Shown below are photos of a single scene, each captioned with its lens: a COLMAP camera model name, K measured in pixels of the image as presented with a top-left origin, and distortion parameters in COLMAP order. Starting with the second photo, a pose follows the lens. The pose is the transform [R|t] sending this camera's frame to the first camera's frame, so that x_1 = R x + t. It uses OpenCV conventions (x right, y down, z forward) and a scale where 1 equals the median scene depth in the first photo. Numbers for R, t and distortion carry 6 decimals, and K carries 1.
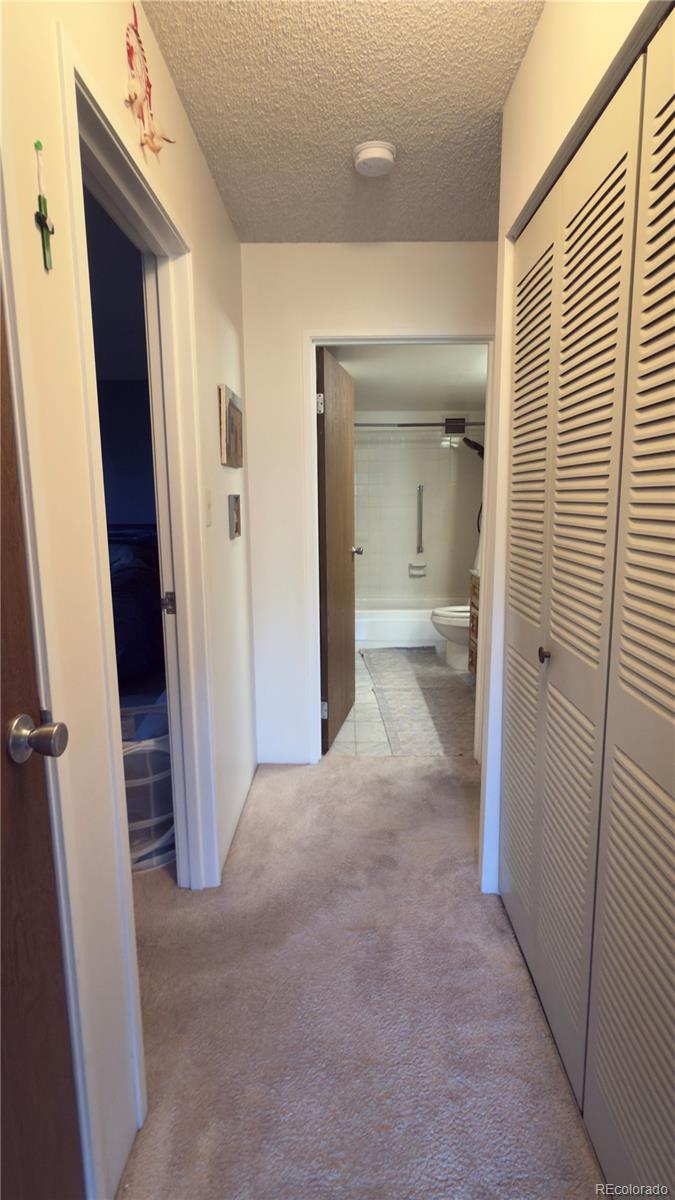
lens RADIAL K [[607.6, 0, 336.1], [0, 607.6, 600.4], [0, 0, 1]] dist [-0.000213, -0.000986]
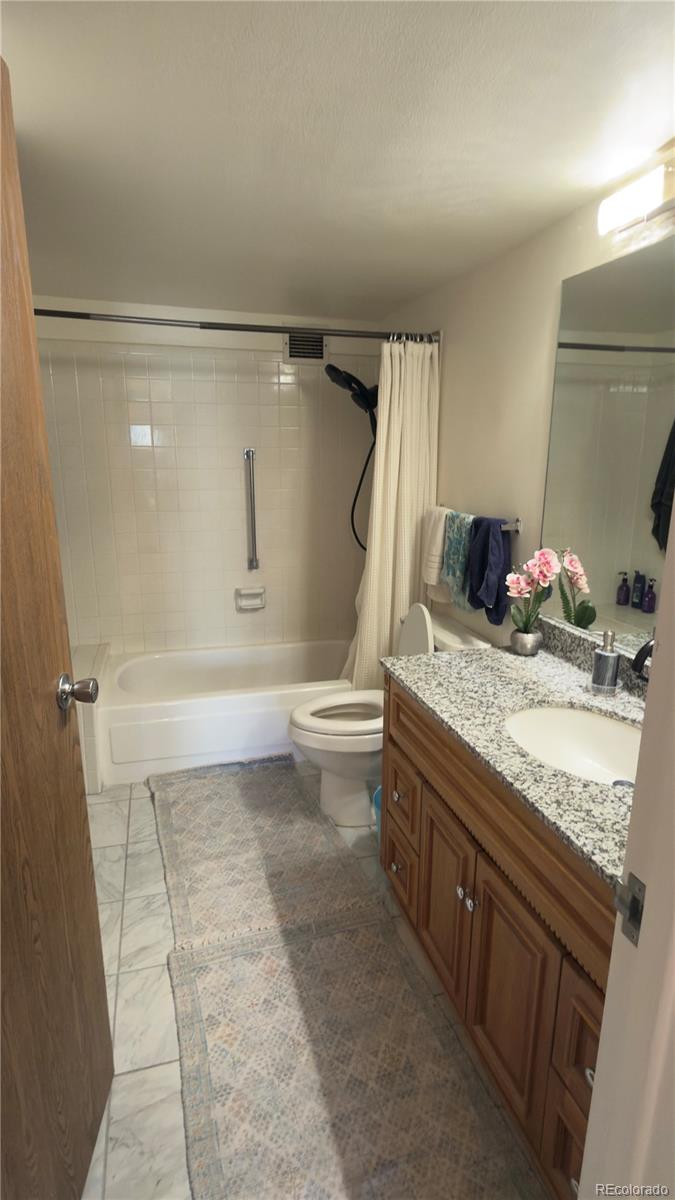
lens RADIAL K [[607.6, 0, 339.9], [0, 607.6, 601.4], [0, 0, 1]] dist [-0.000213, -0.000986]
pose [[0.954557, -0.056533, 0.292619, 0.052864], [0.033556, 0.995988, 0.082957, -0.105912], [-0.296135, -0.069368, 0.952624, 0.484742]]
